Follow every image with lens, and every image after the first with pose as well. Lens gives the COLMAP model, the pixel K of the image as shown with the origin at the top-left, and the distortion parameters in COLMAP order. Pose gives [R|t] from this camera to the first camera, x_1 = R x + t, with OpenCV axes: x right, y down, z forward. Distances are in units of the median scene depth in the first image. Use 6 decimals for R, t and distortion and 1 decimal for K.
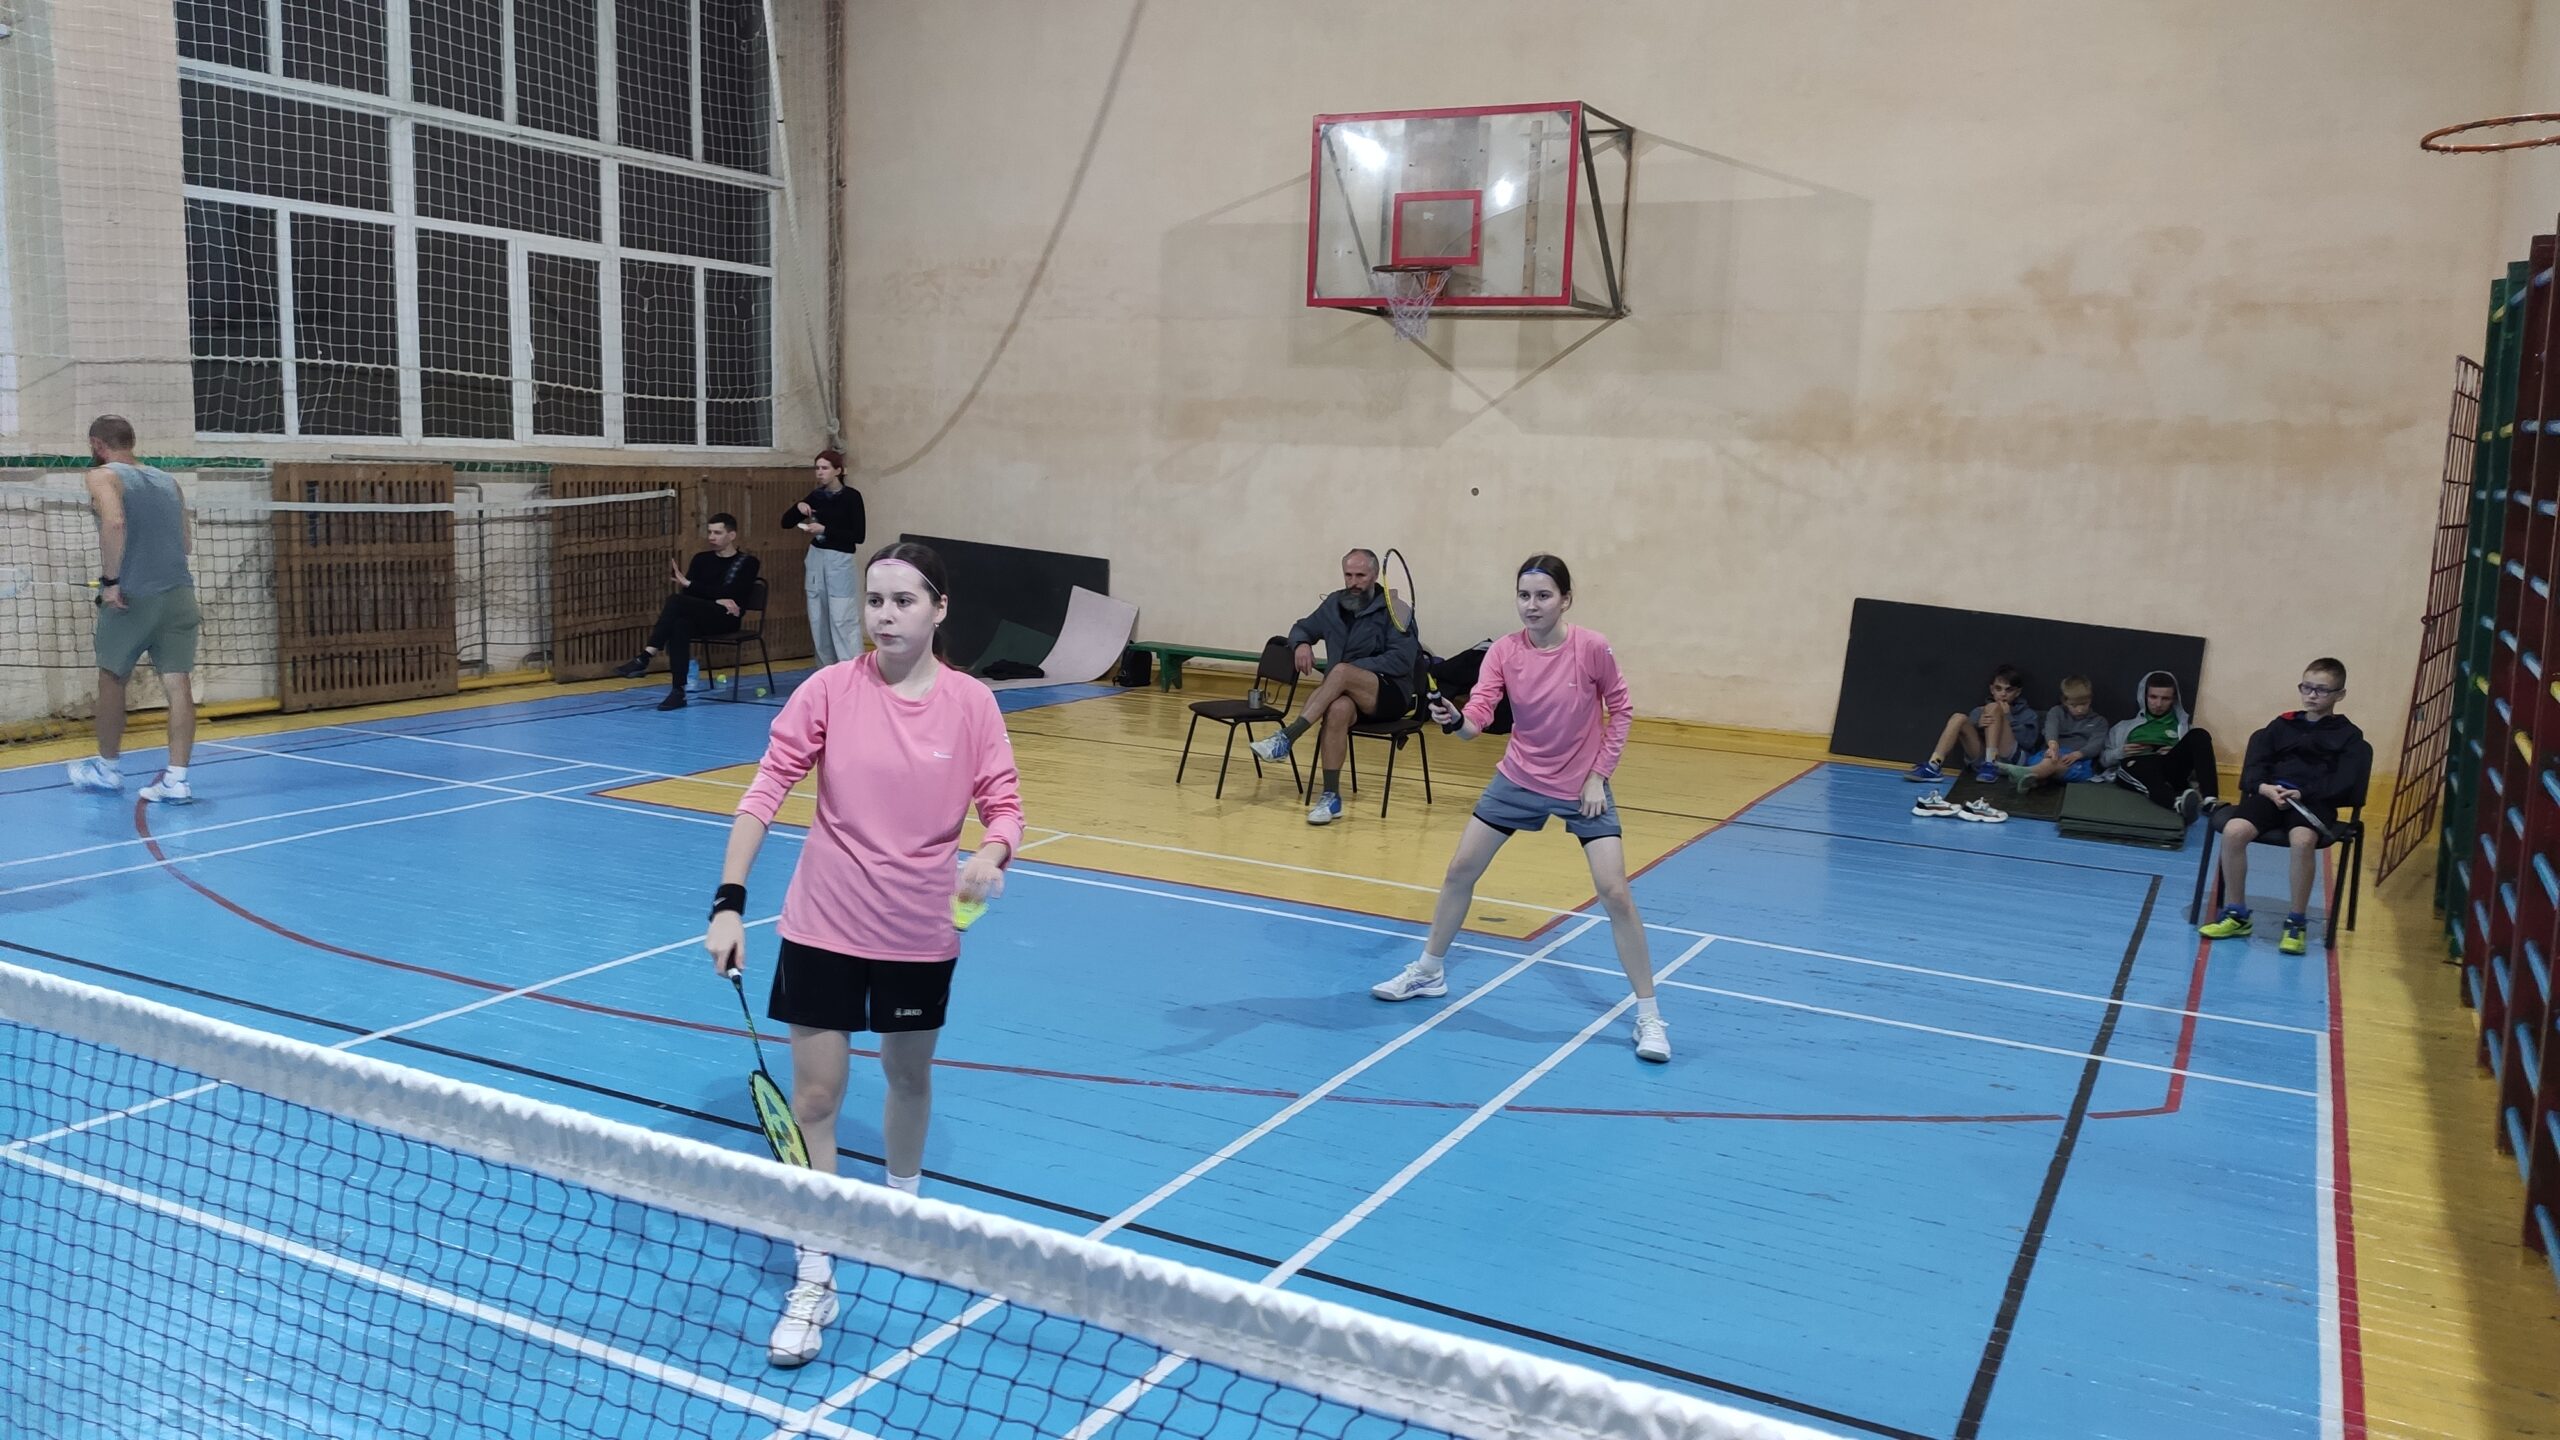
lens RADIAL K [[1951.7, 0, 1226.6], [0, 1951.7, 708.7], [0, 0, 1]] dist [0.091025, -0.118600]
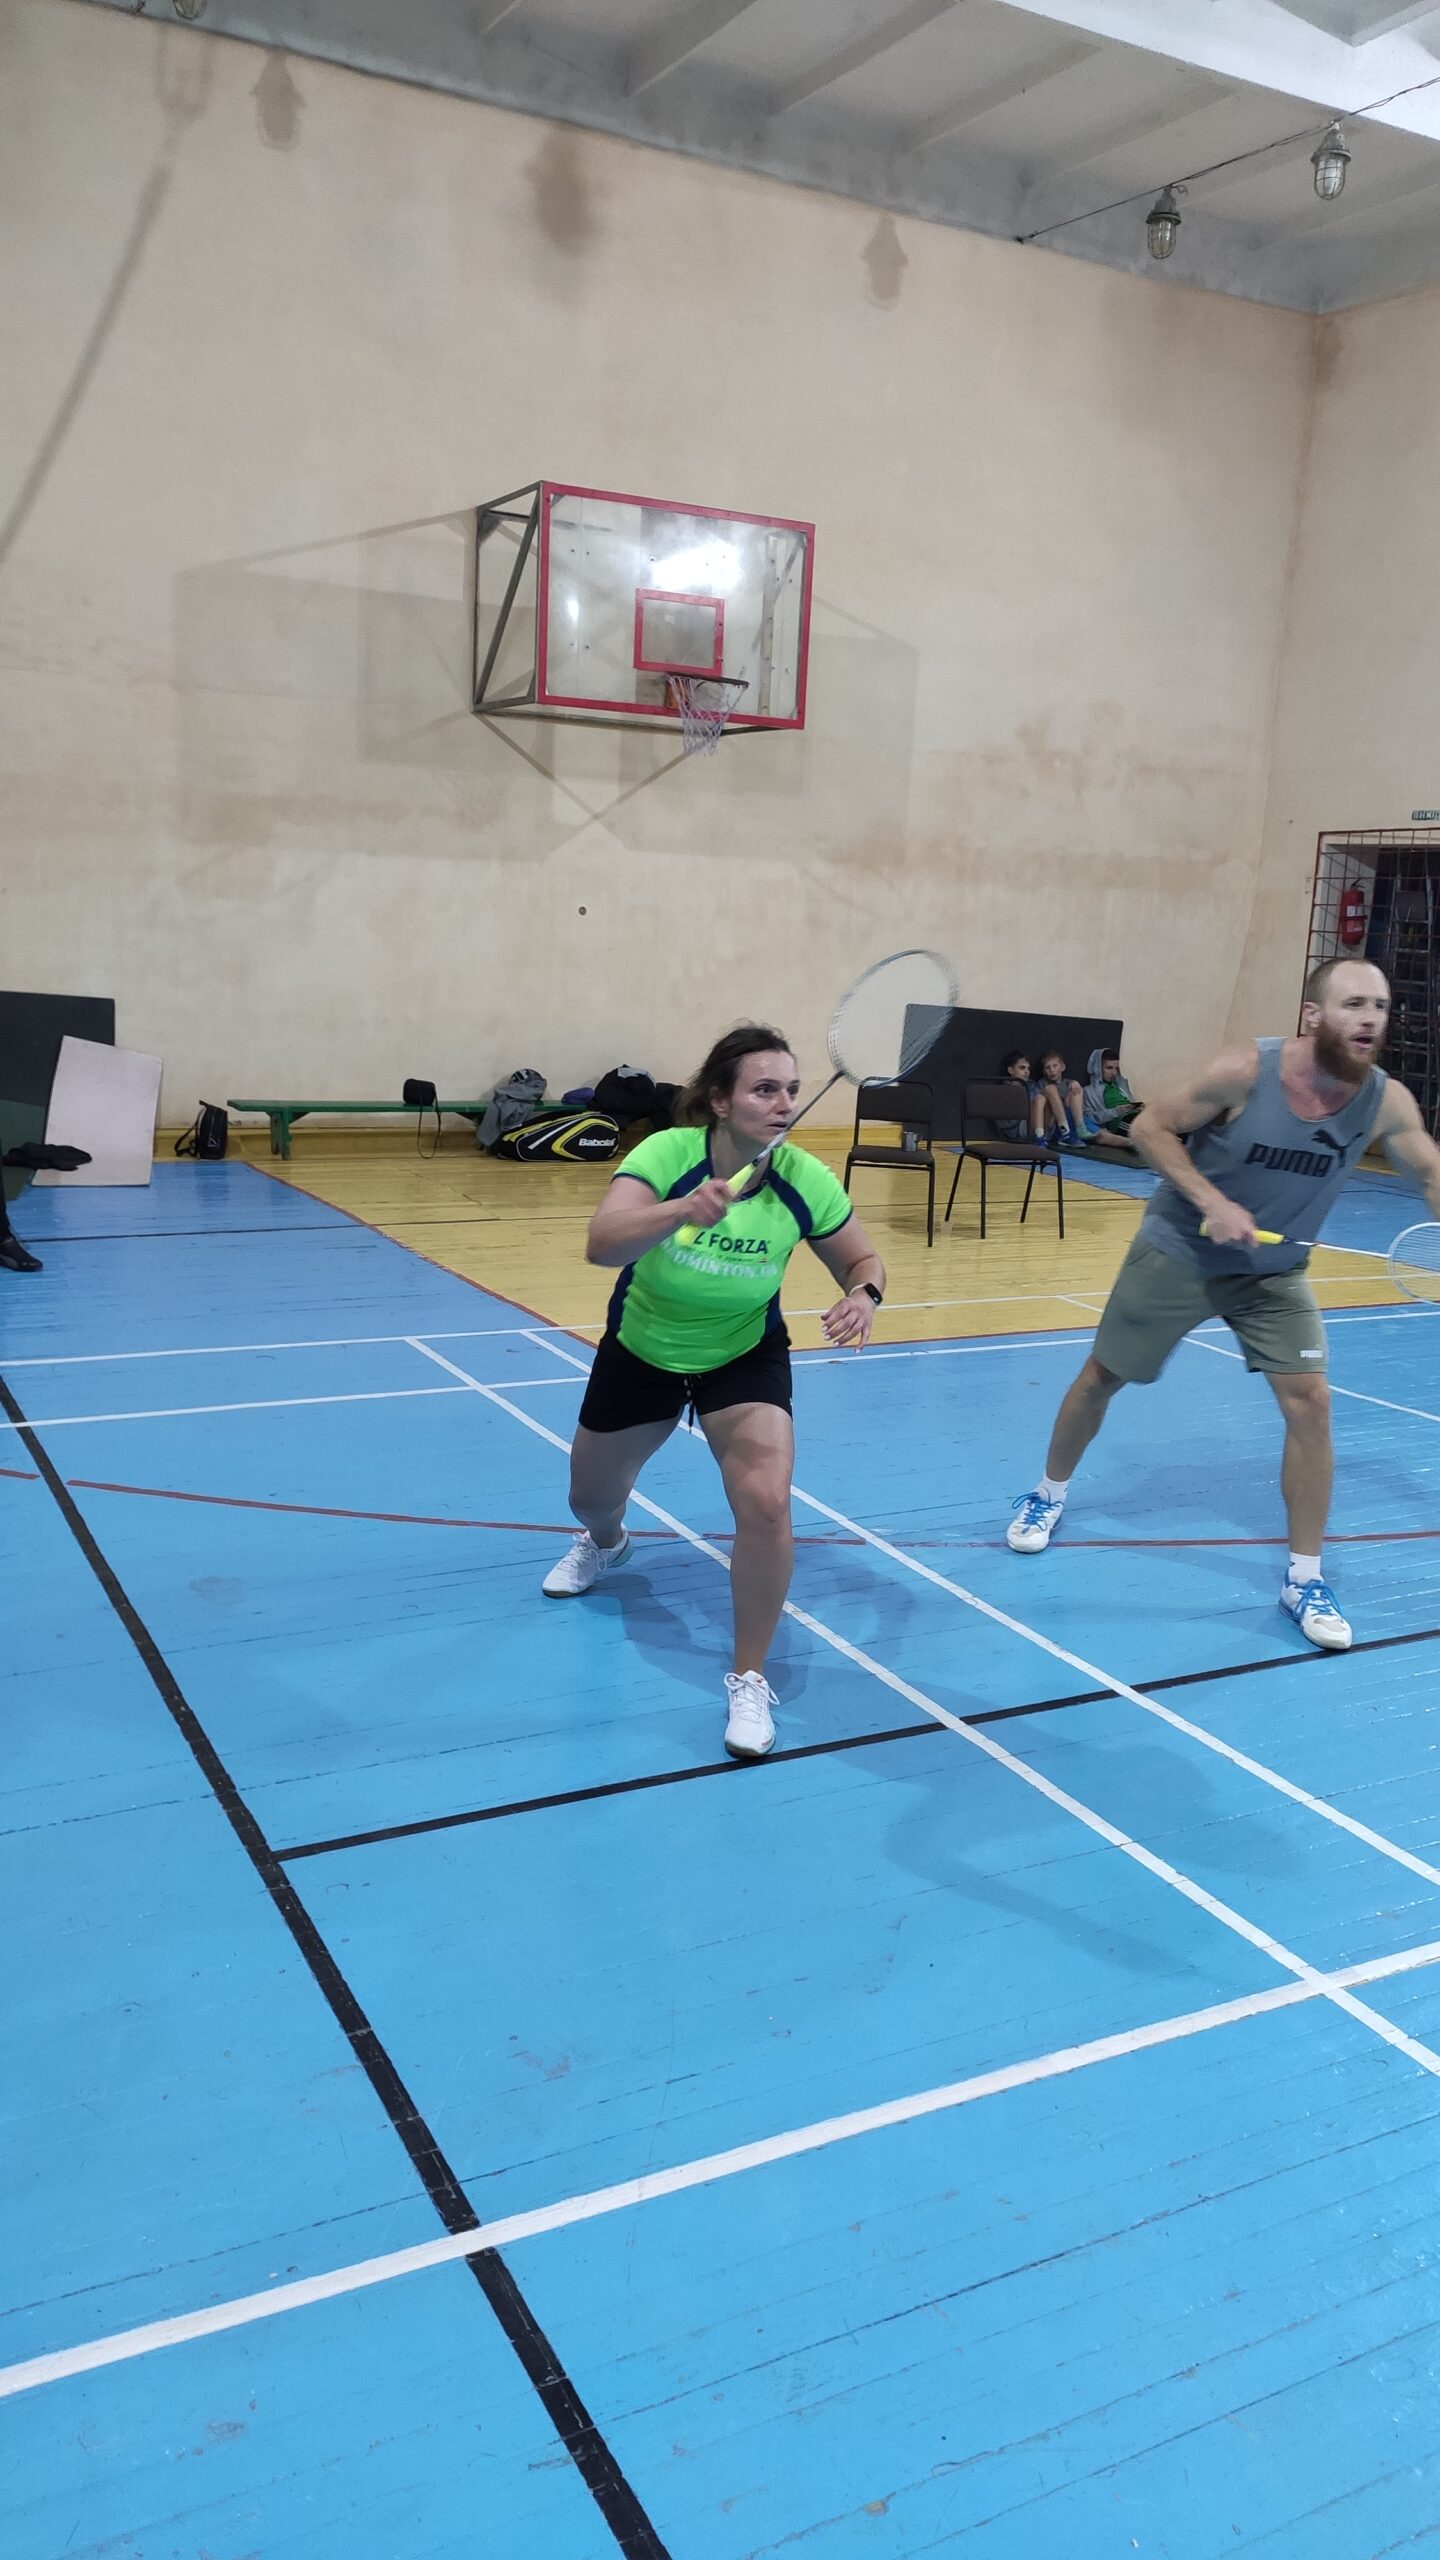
lens RADIAL K [[1907.2, 0, 743.2], [0, 1907.2, 1301.8], [0, 0, 1]] dist [0.090925, -0.128477]
pose [[0.552252, -0.183698, 0.813187, -0.688933], [0.083120, 0.982694, 0.165540, -0.077889], [-0.829523, -0.023828, 0.557964, 0.443235]]
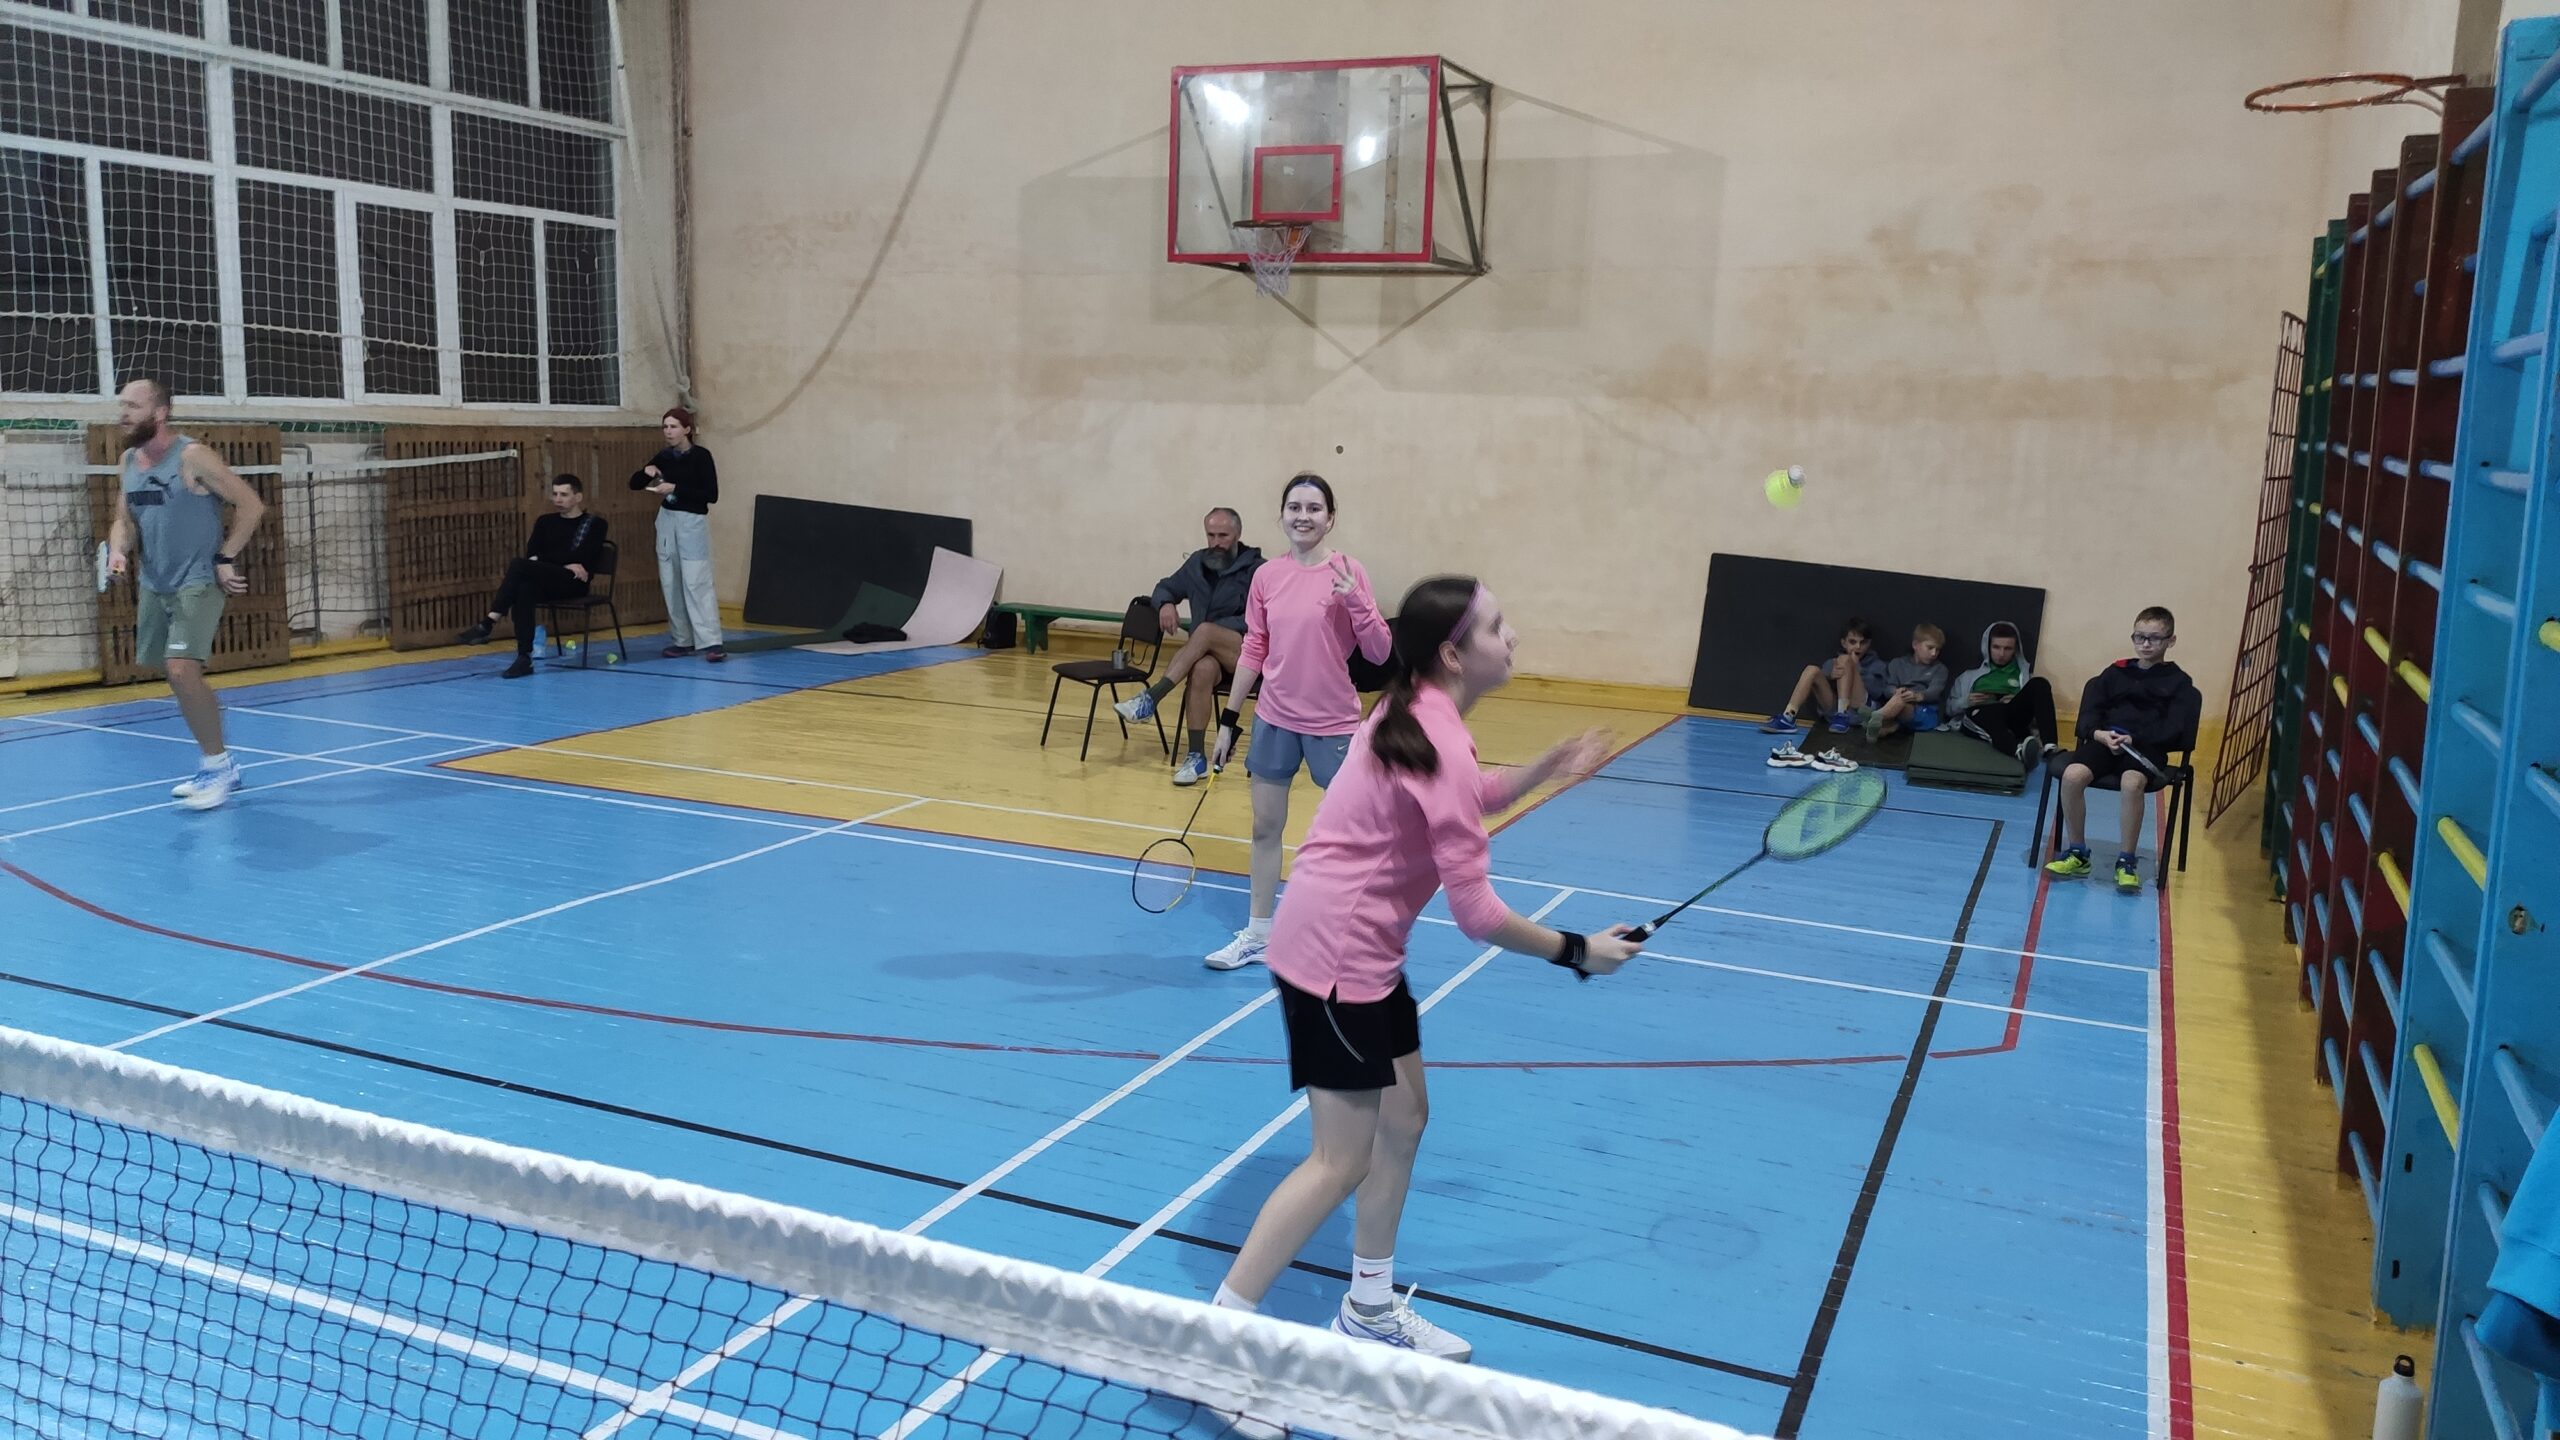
lens RADIAL K [[1960.4, 0, 1229.9], [0, 1960.4, 712.0], [0, 0, 1]] dist [0.094865, -0.133551]
pose [[0.997705, -0.013464, 0.066365, 0.003285], [0.012029, 0.999686, 0.021968, 0.000261], [-0.066640, -0.021119, 0.997554, 0.001430]]
